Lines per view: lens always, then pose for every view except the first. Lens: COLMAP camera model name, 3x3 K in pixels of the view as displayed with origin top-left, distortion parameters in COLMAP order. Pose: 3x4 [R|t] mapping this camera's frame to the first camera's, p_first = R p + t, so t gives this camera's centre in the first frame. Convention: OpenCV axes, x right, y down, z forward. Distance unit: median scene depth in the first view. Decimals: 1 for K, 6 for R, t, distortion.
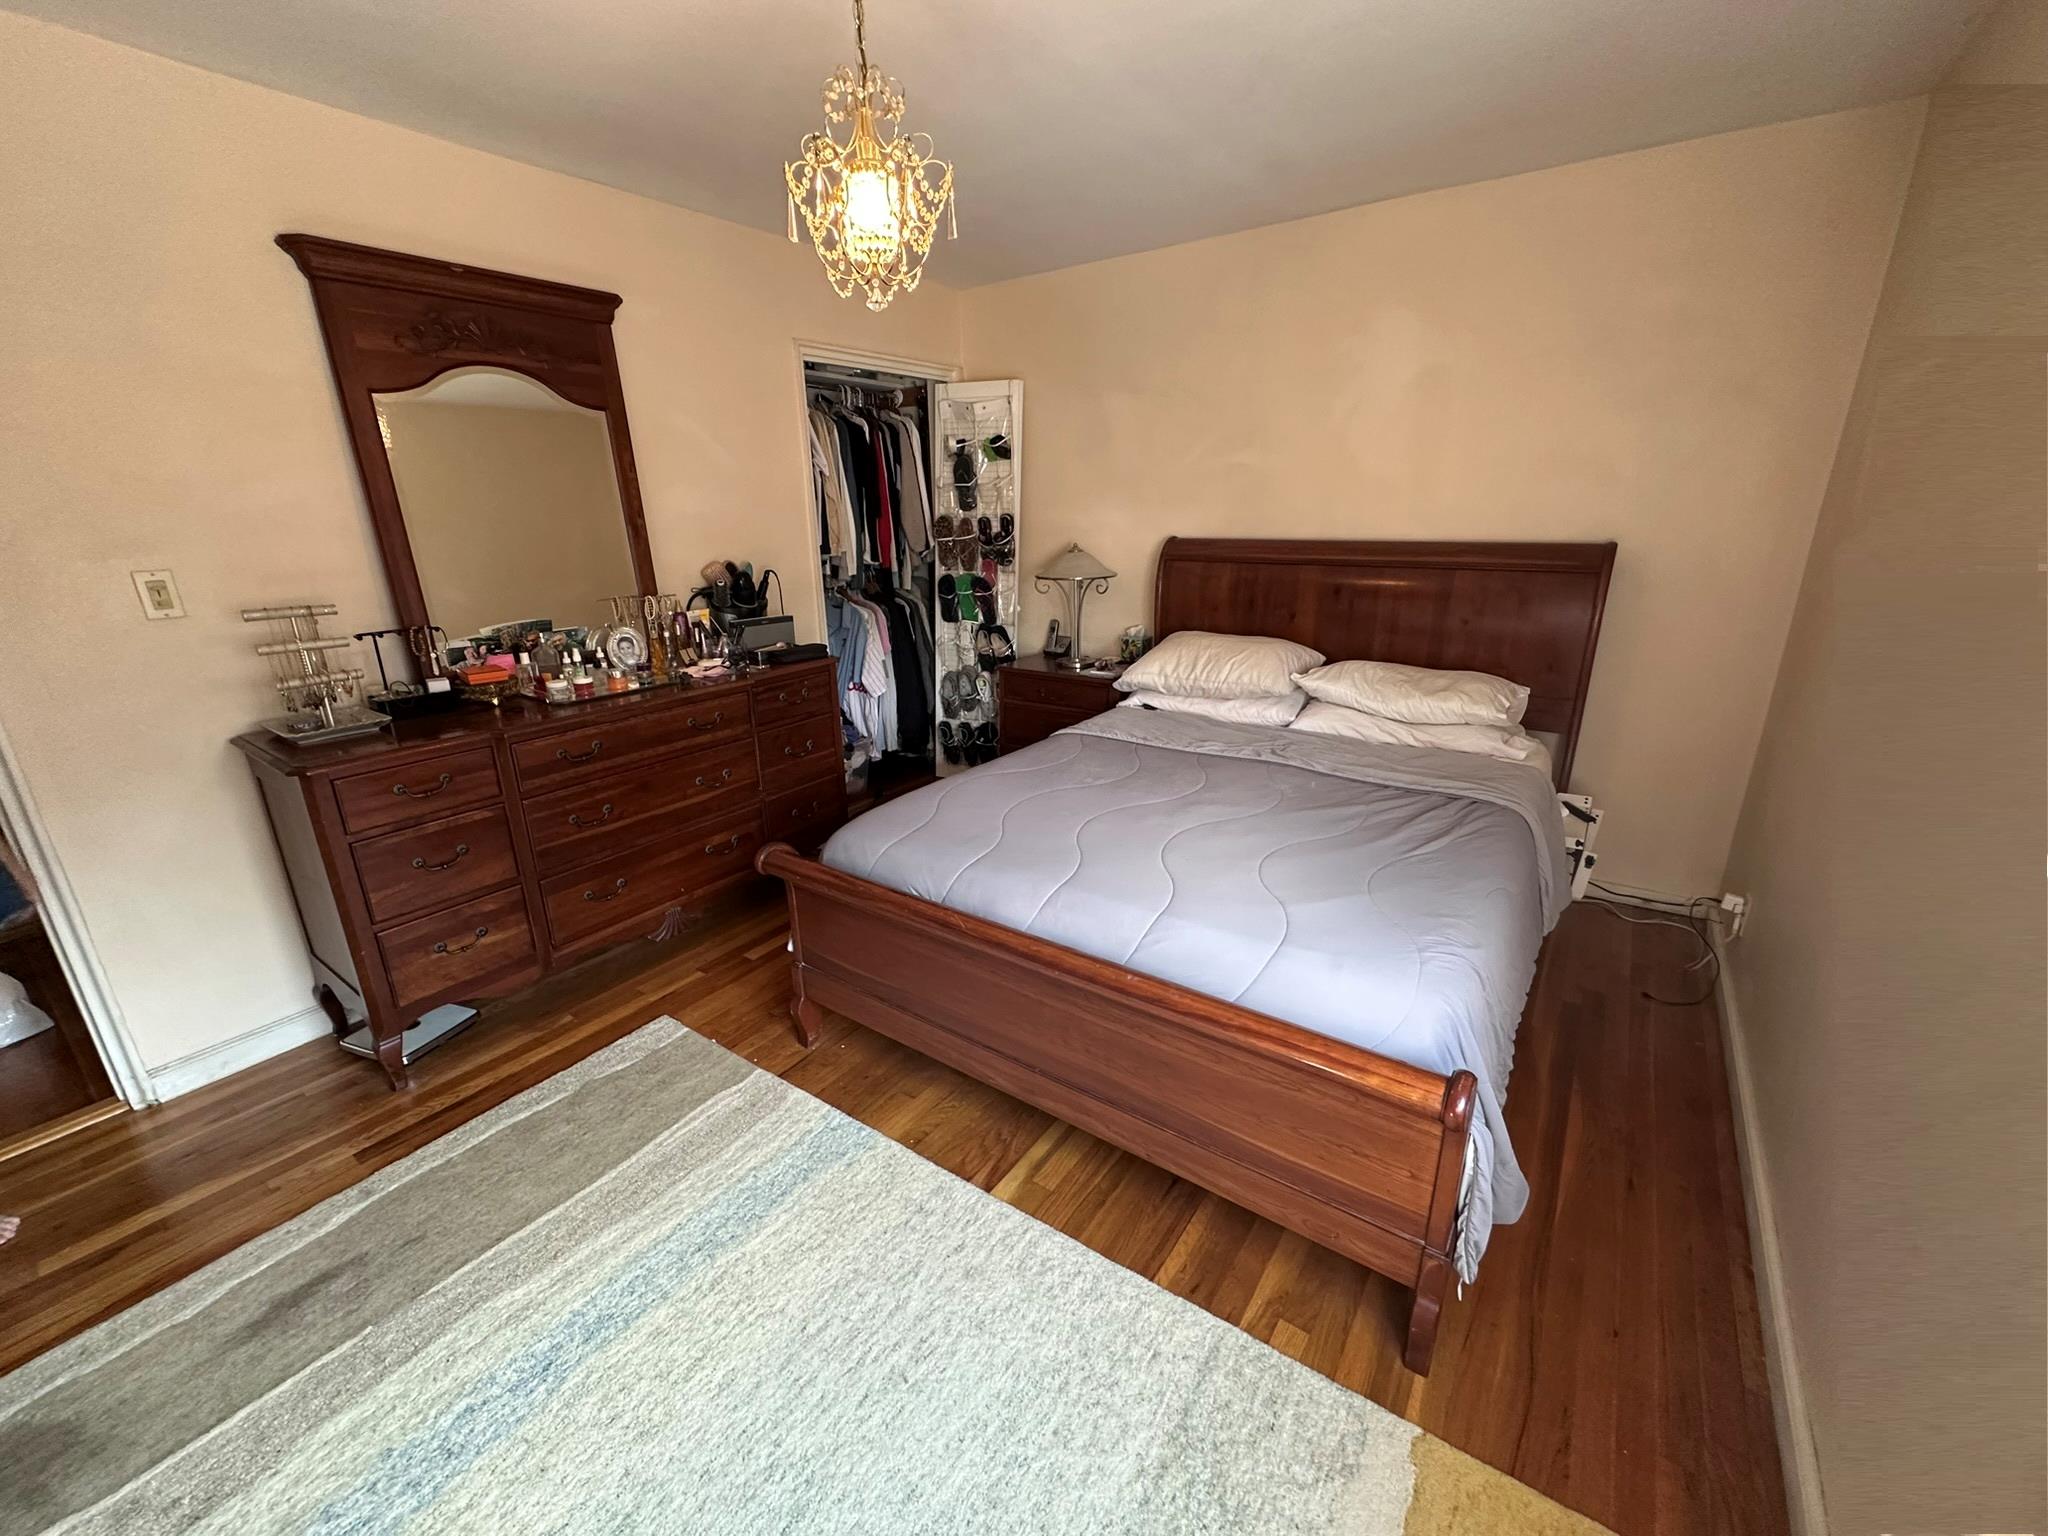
lens RADIAL K [[822.3, 0, 1023.3], [0, 822.3, 770.3], [0, 0, 1]] dist [-0.003846, 0.000950]
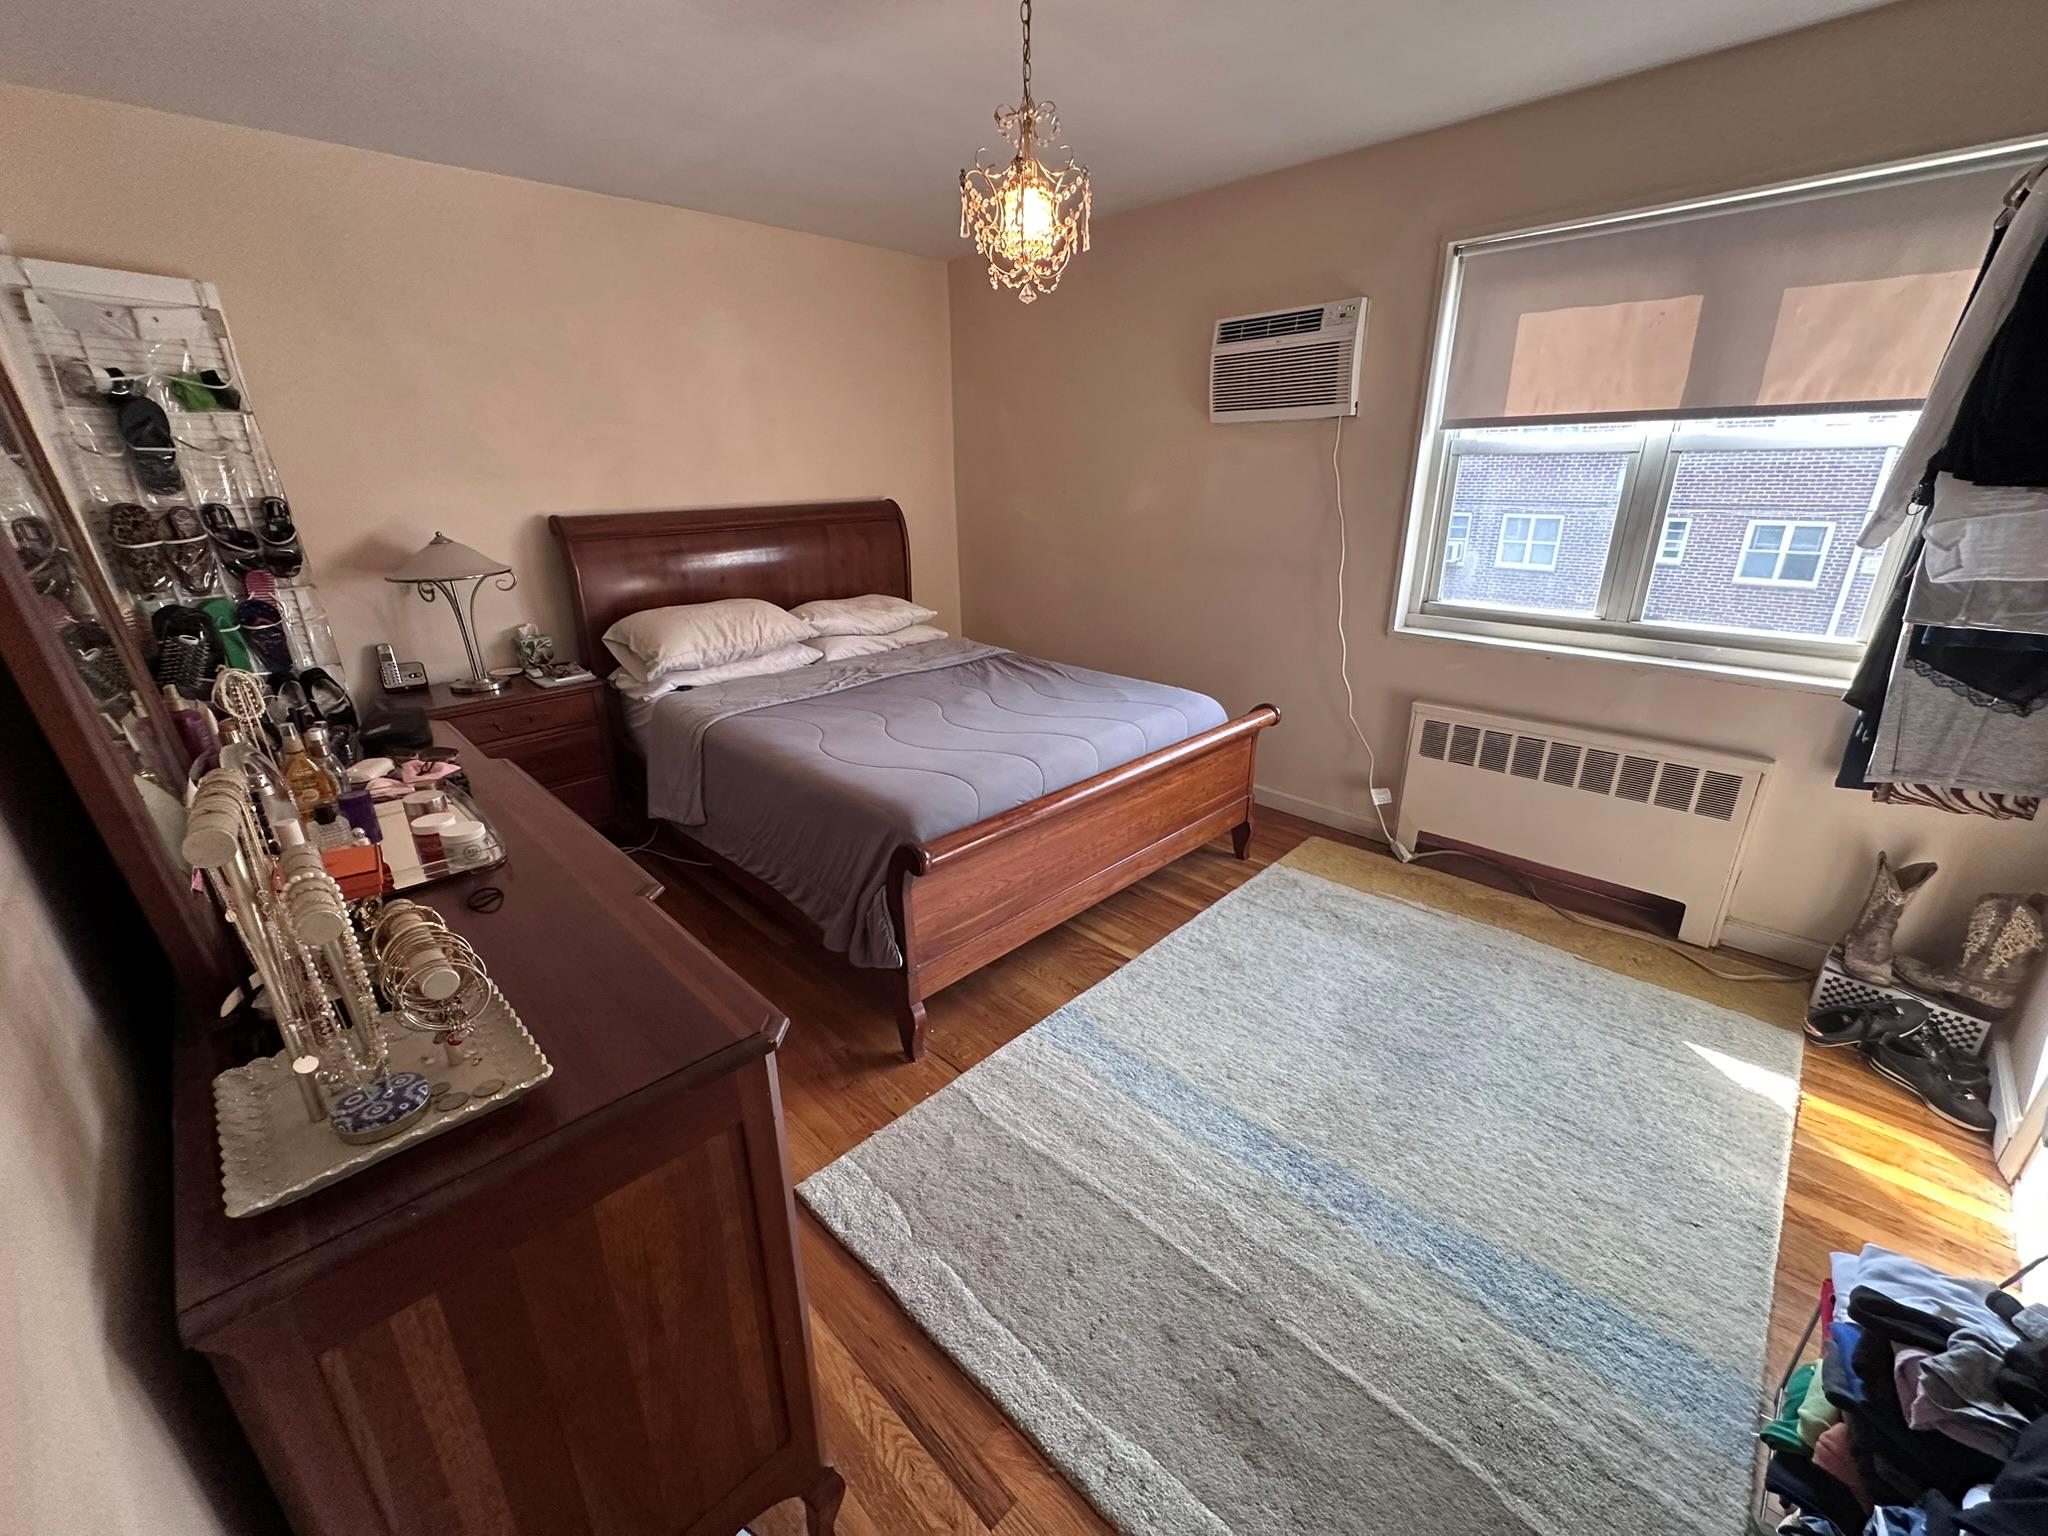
lens RADIAL K [[822.3, 0, 1023.3], [0, 822.3, 770.3], [0, 0, 1]] dist [-0.003846, 0.000950]
pose [[0.173504, -0.334628, 0.926240, -0.796149], [0.318250, 0.909095, 0.268819, -0.138107], [-0.931994, 0.248135, 0.264227, 0.449967]]
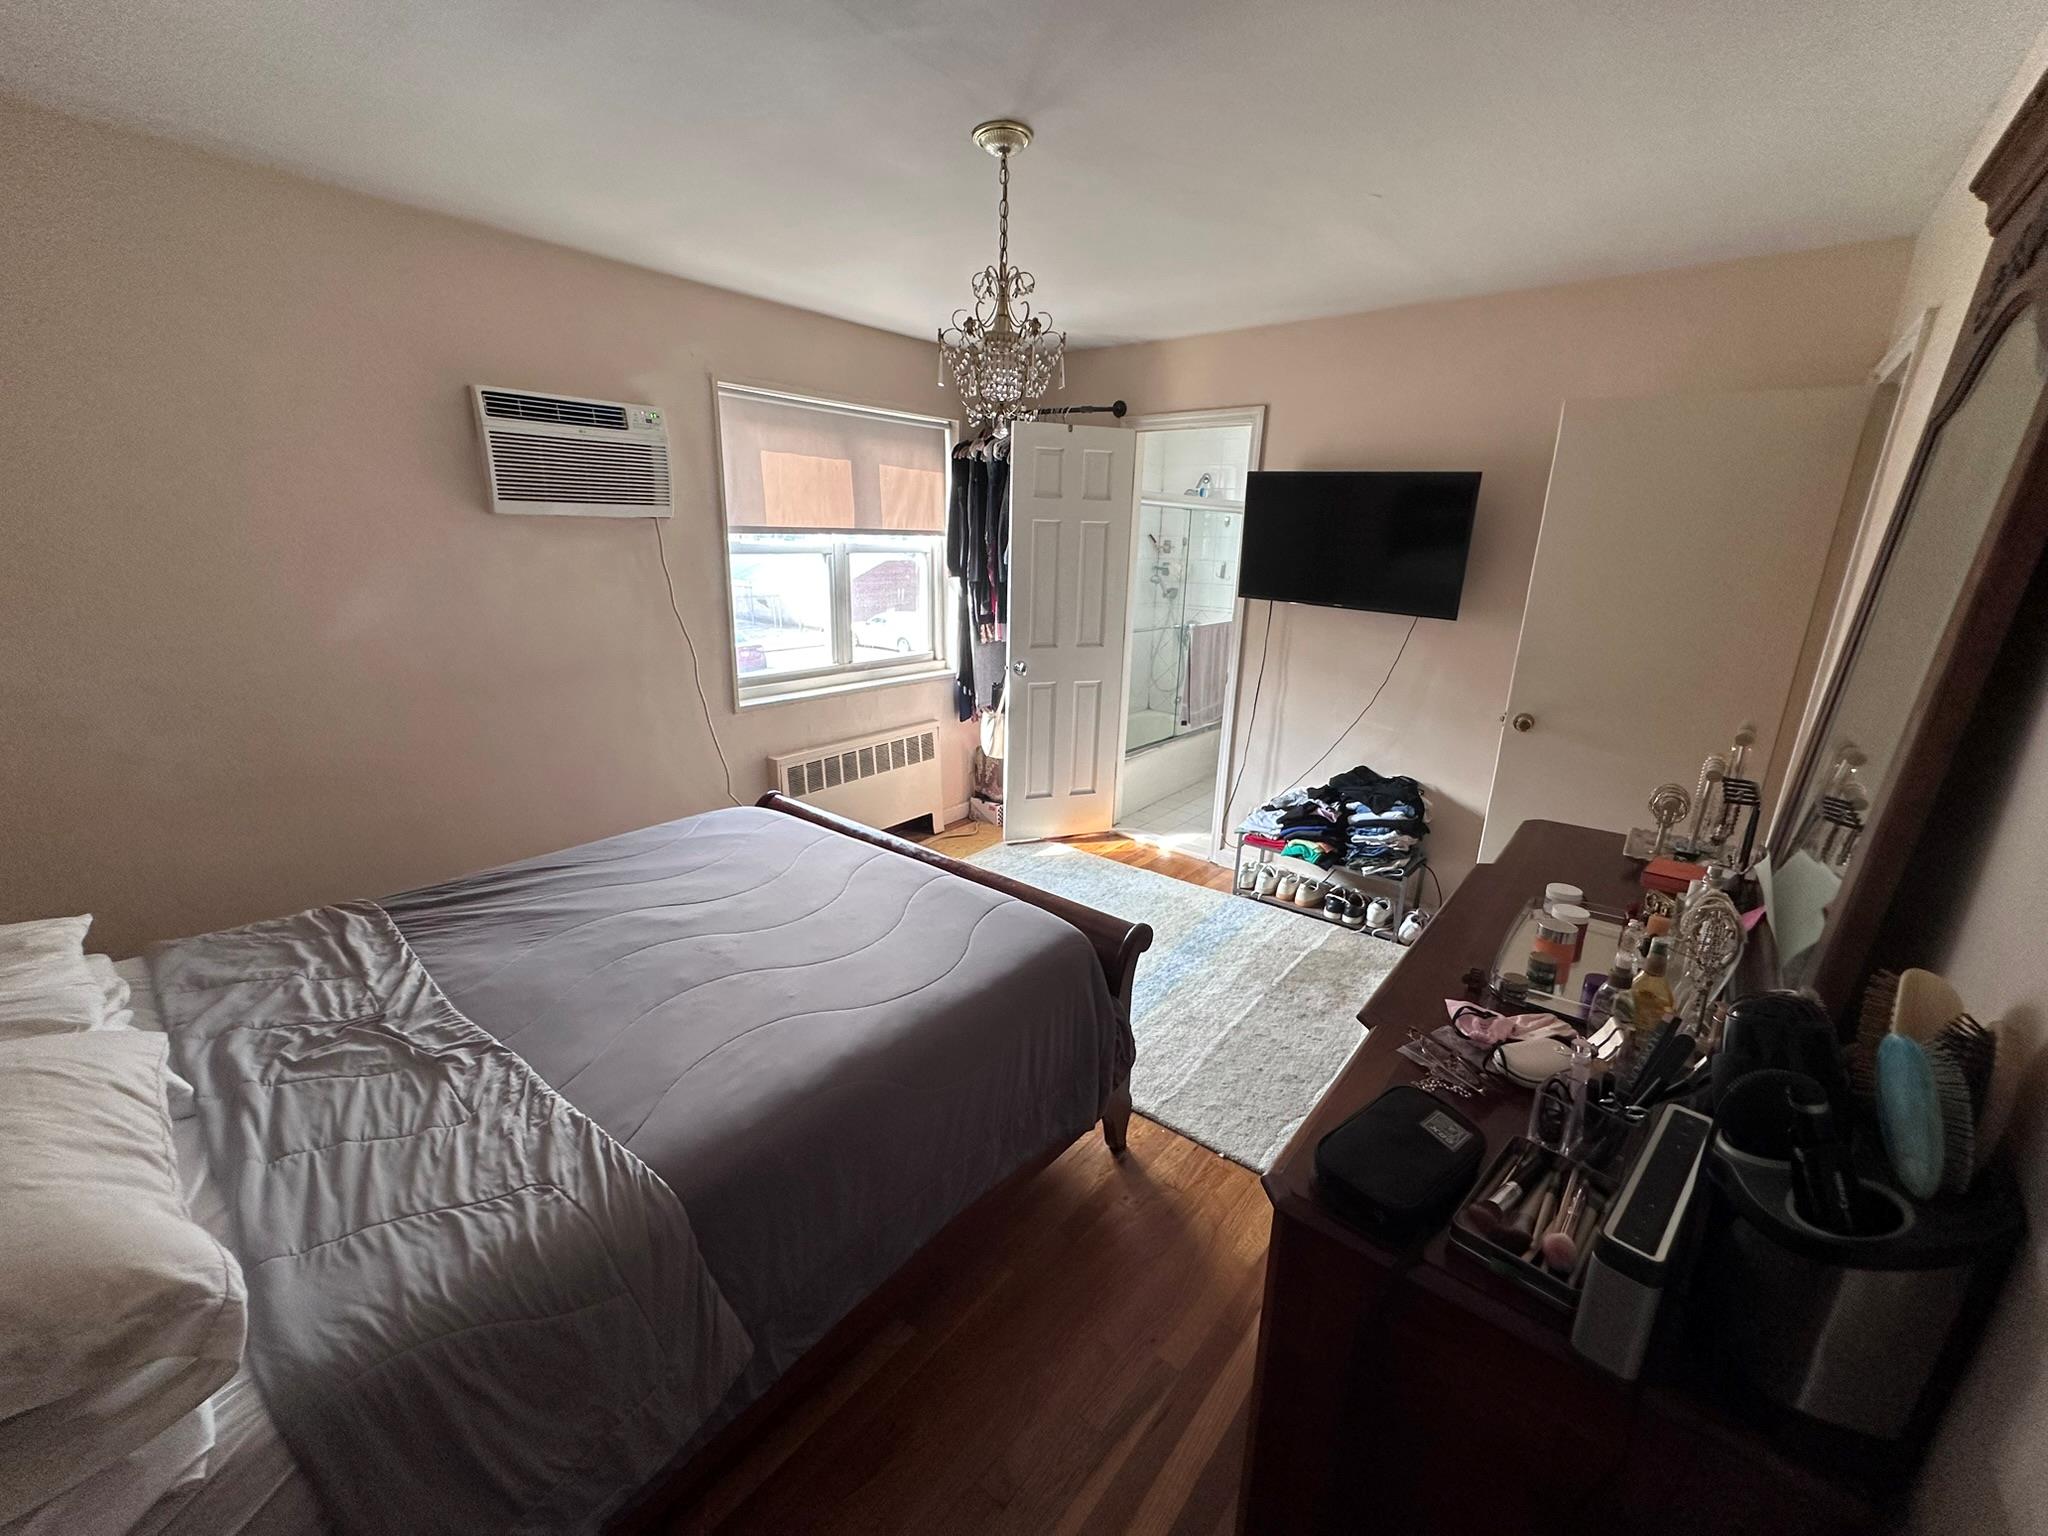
lens RADIAL K [[822.3, 0, 1023.3], [0, 822.3, 770.3], [0, 0, 1]] dist [-0.003846, 0.000950]
pose [[-0.997252, -0.031150, 0.067217, -0.162324], [0.012183, 0.825998, 0.563541, -0.454070], [-0.073076, 0.562812, -0.823349, 1.243482]]
